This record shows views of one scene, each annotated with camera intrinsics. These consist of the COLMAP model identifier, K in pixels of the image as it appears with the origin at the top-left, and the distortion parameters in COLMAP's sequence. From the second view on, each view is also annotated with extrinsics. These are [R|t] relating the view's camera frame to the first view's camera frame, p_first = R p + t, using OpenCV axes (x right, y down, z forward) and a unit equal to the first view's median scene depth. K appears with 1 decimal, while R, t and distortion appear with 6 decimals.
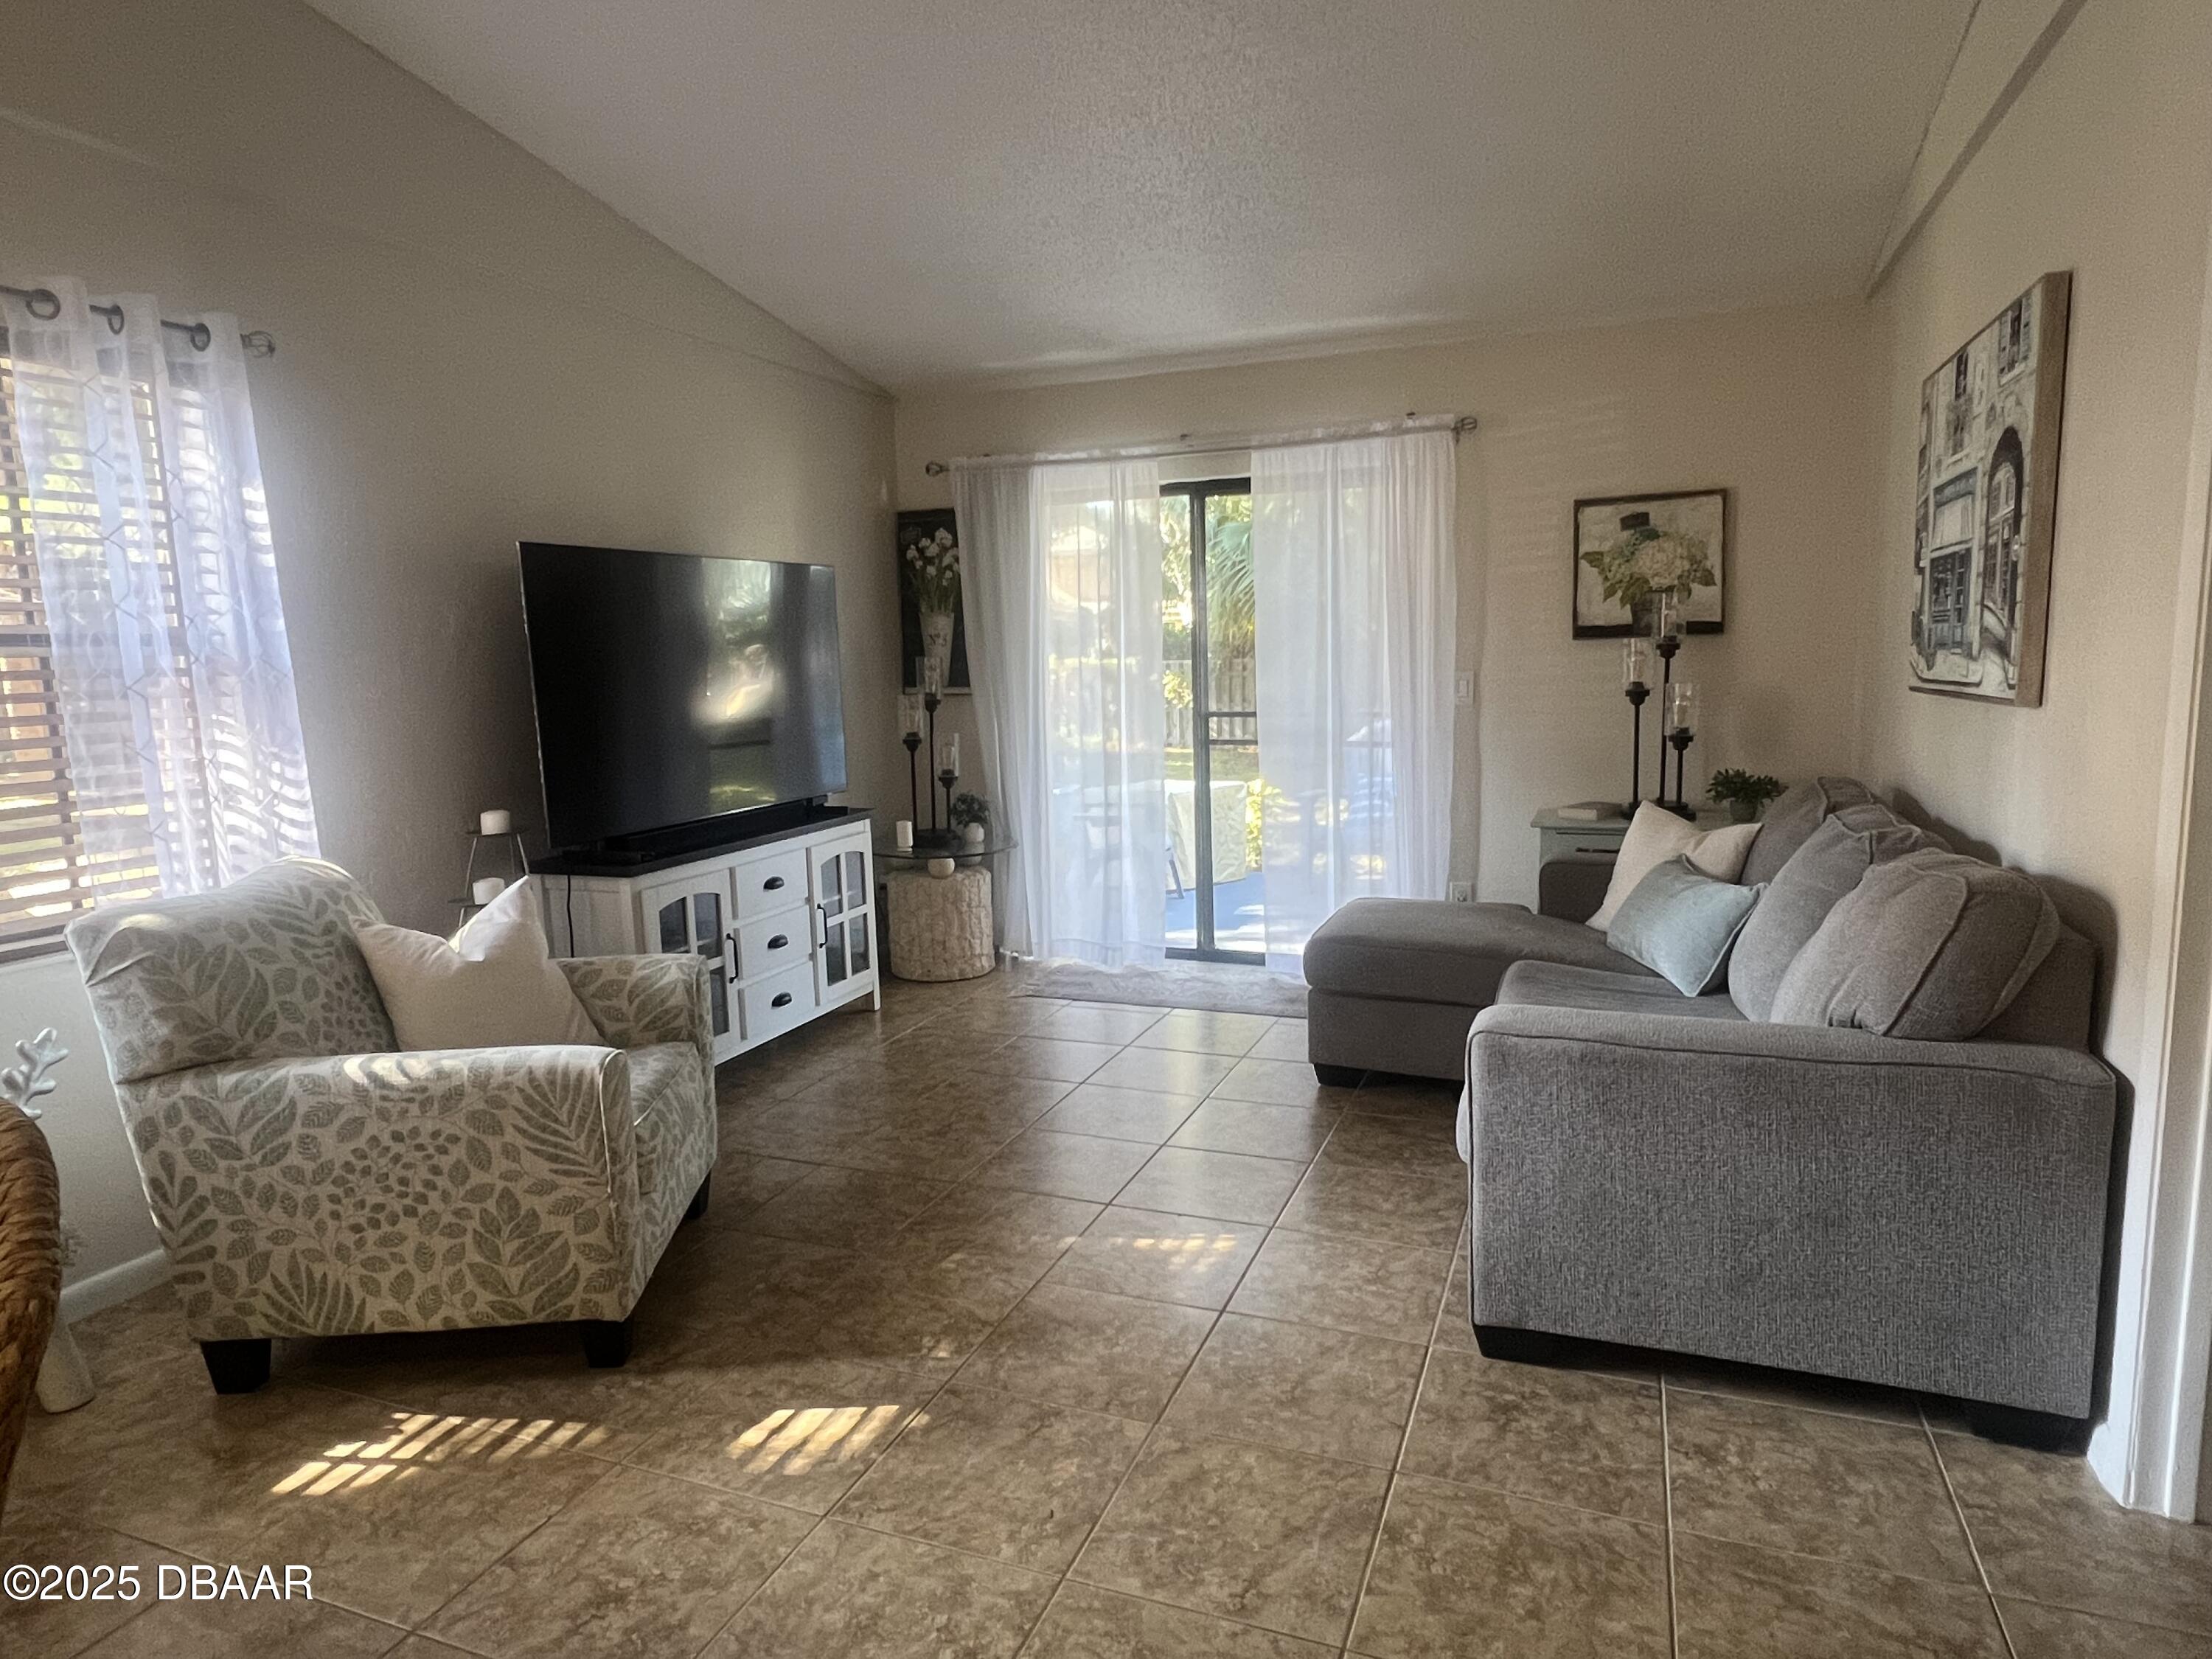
lens RADIAL K [[1306.4, 0, 1098.3], [0, 1306.4, 830.9], [0, 0, 1]] dist [-0.001929, -0.002058]
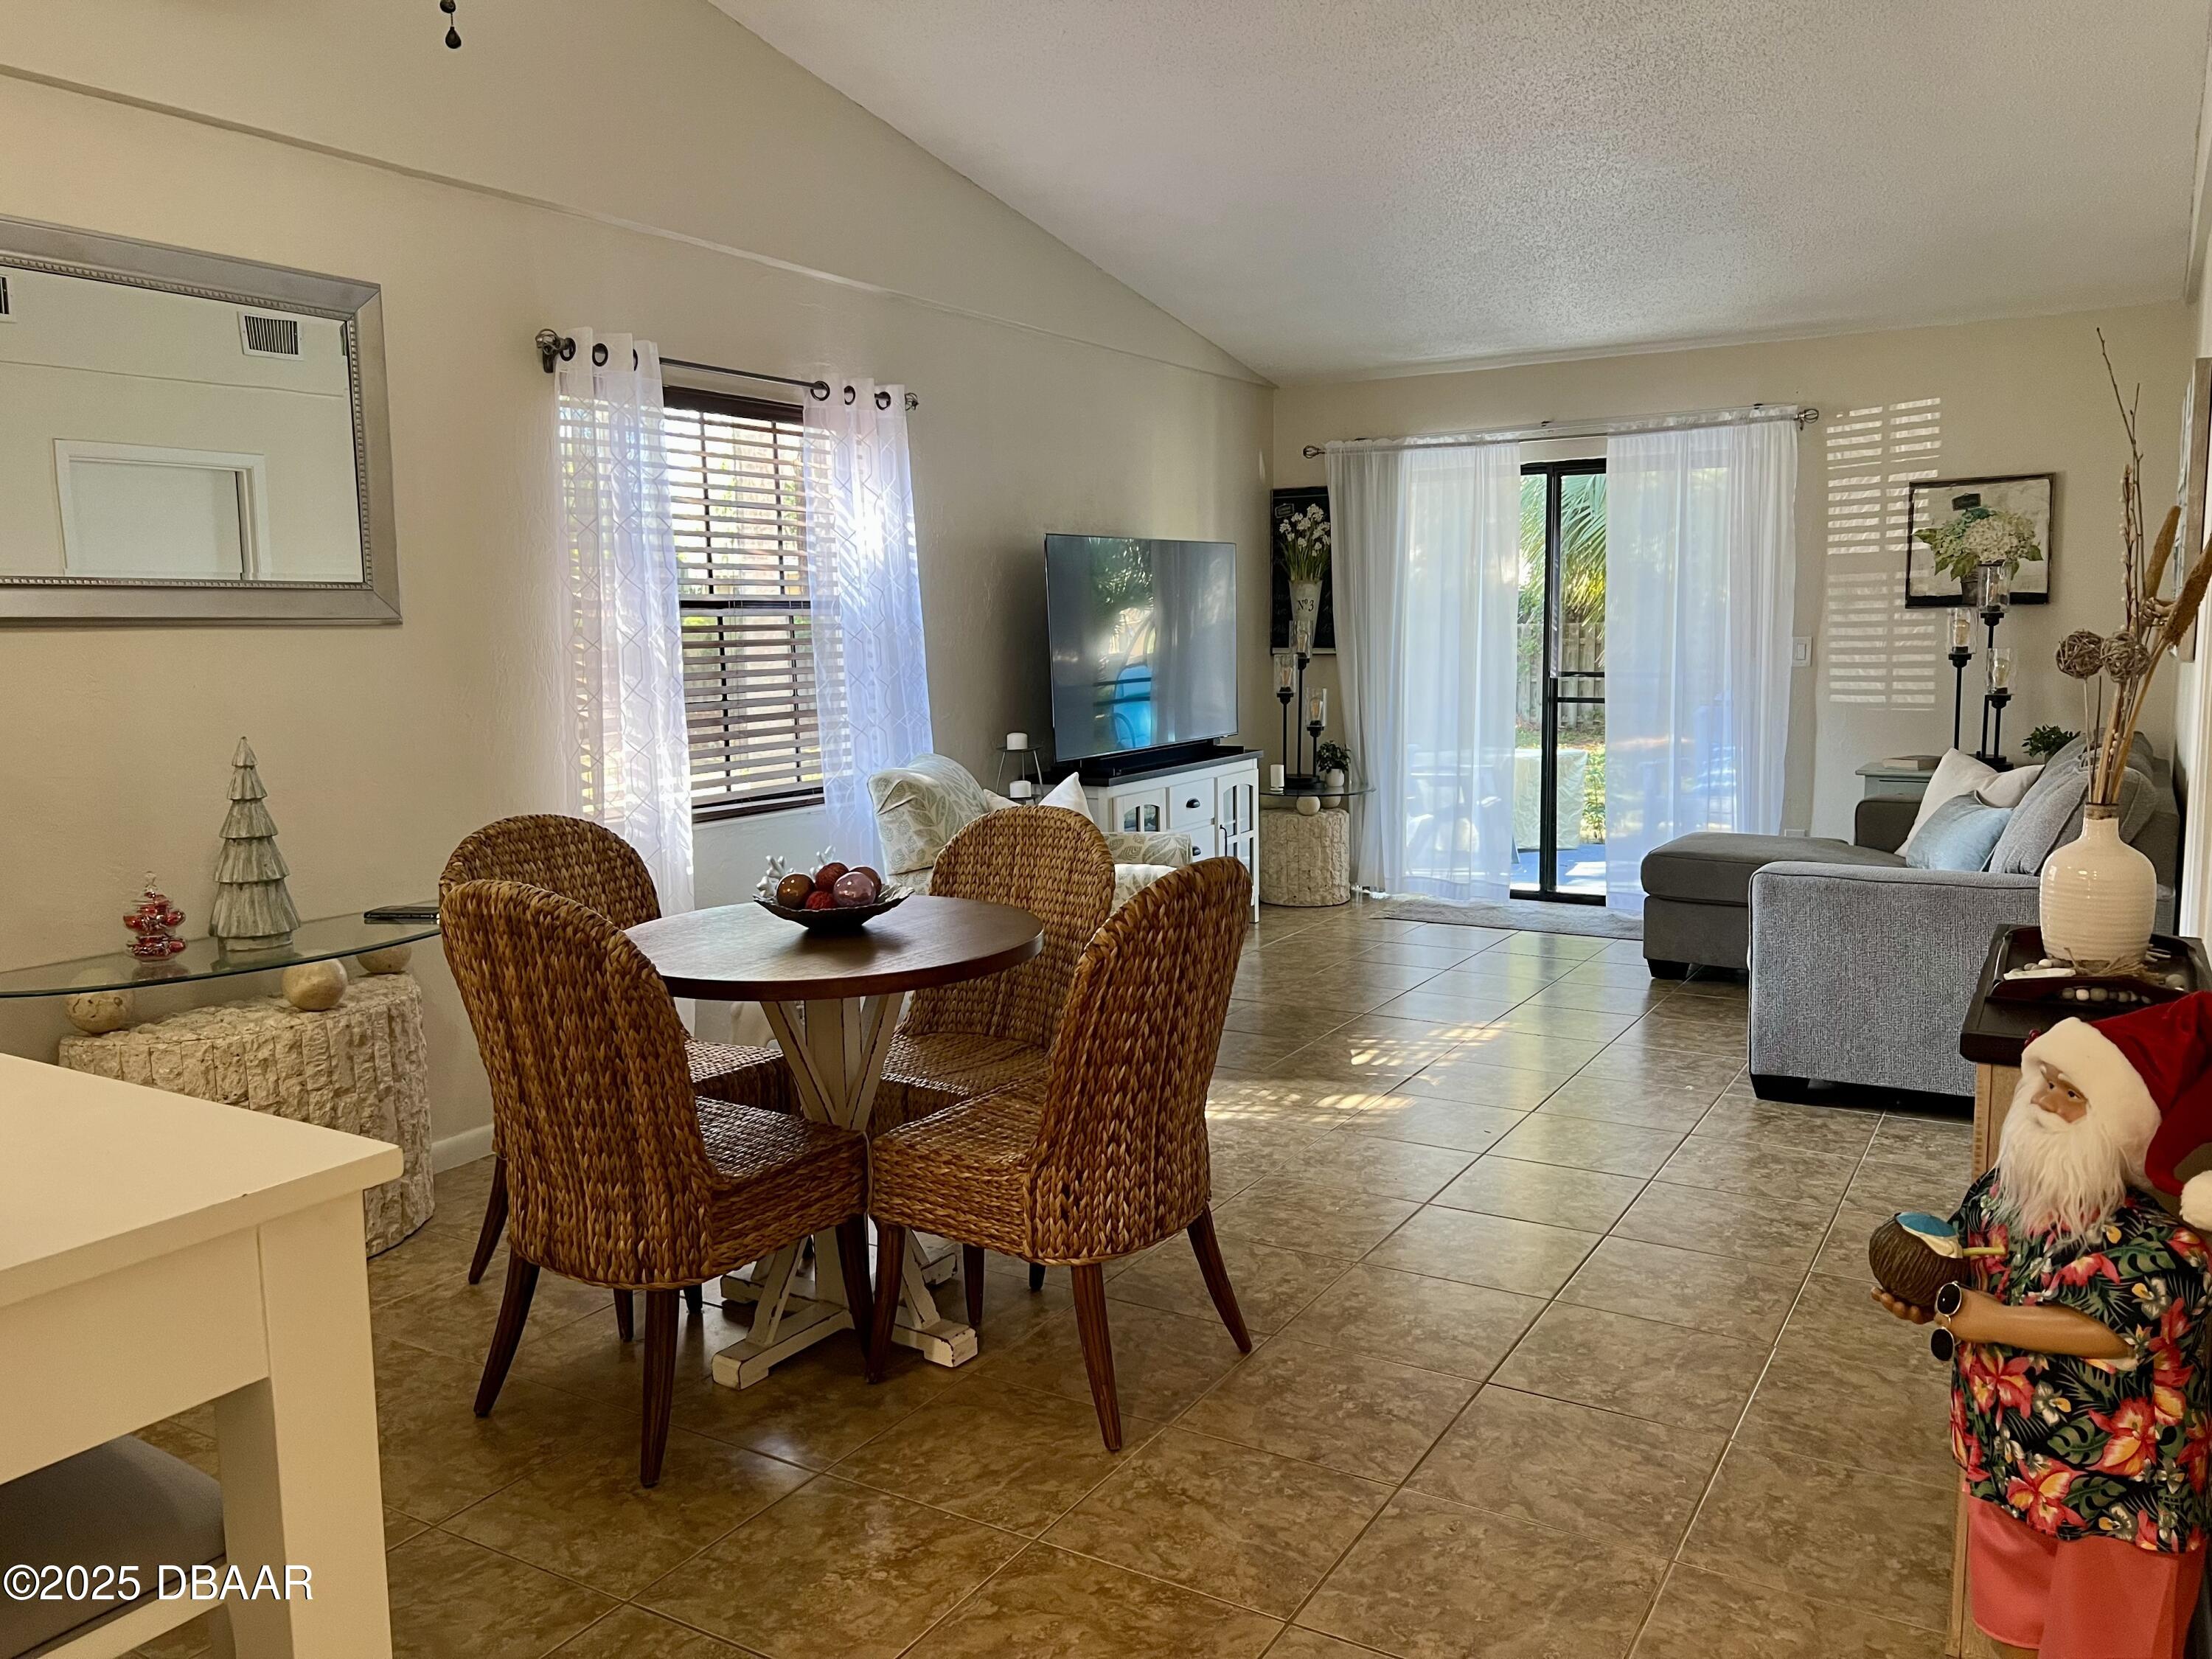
lens RADIAL K [[1651.8, 0, 1109.0], [0, 1651.8, 832.9], [0, 0, 1]] dist [0.072852, -0.116133]
pose [[0.986901, 0.029889, -0.158537, -0.127941], [-0.030510, 0.999533, -0.001484, 0.117922], [0.158418, 0.006302, 0.987352, -0.895351]]
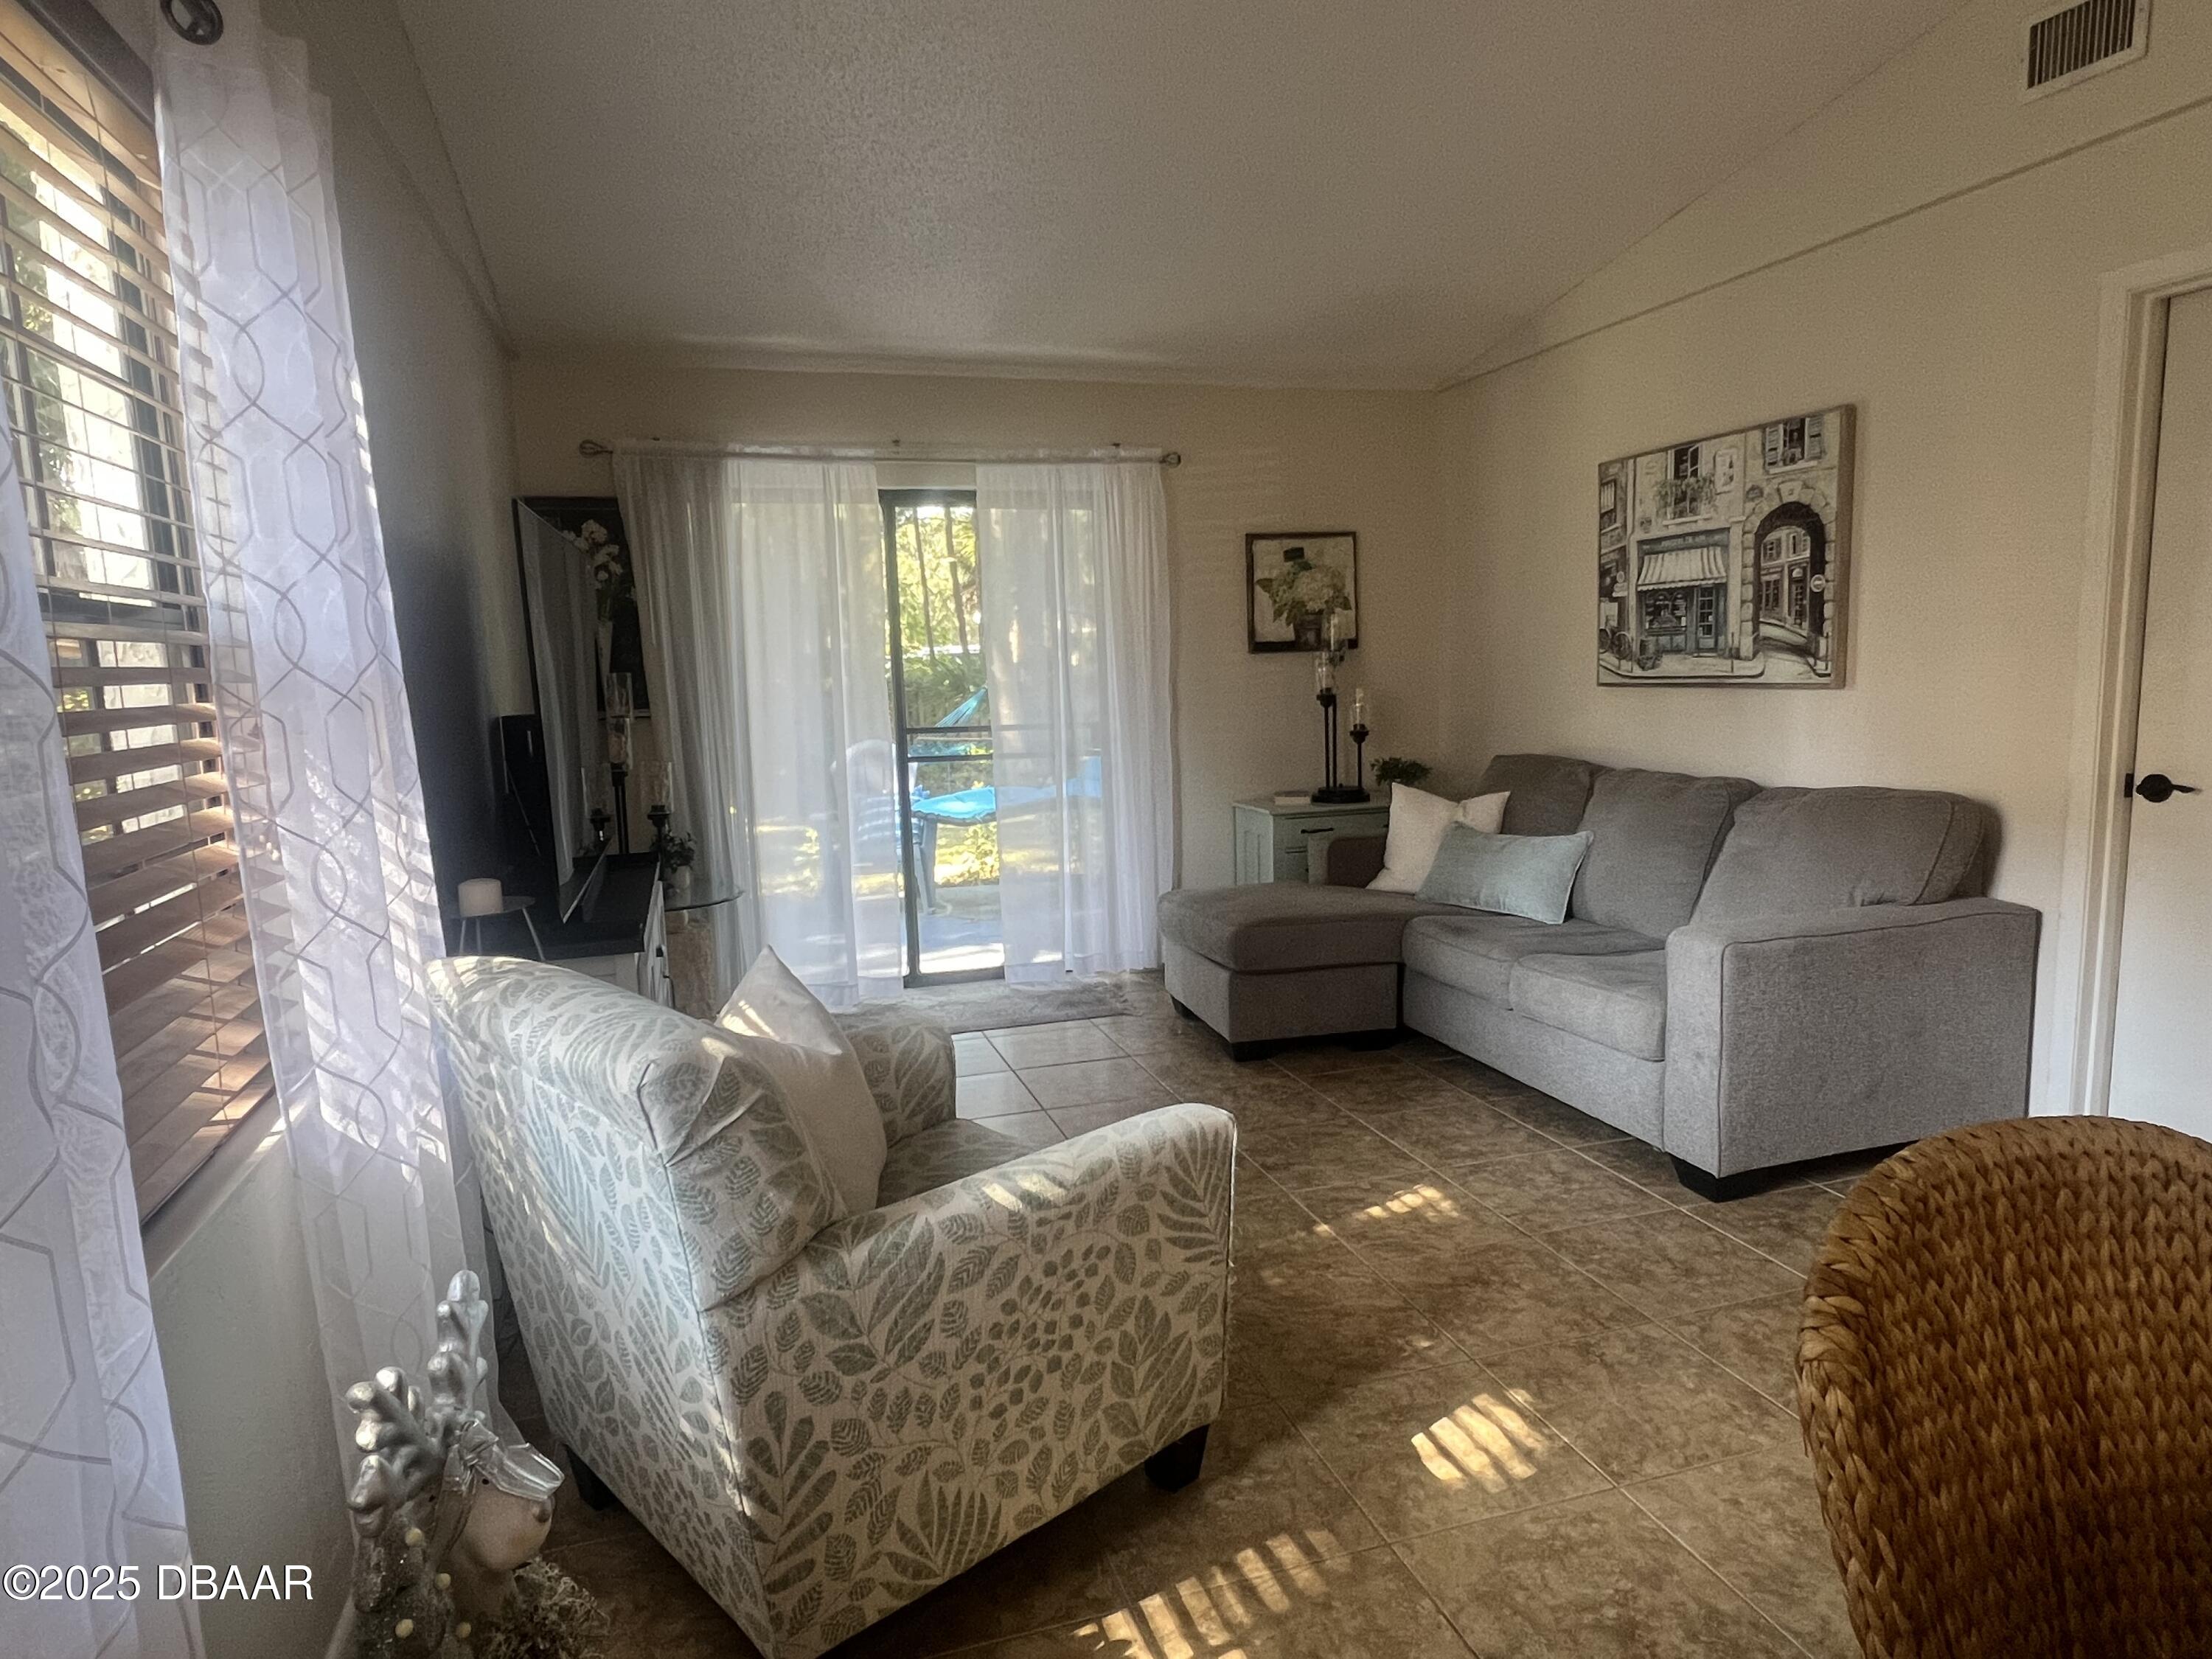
lens RADIAL K [[1306.4, 0, 1098.3], [0, 1306.4, 830.9], [0, 0, 1]] dist [-0.001929, -0.002058]
pose [[0.781805, -0.078460, 0.618566, -0.854542], [0.093562, 0.995581, 0.008029, -0.021202], [-0.616463, 0.051597, 0.785692, 0.327519]]
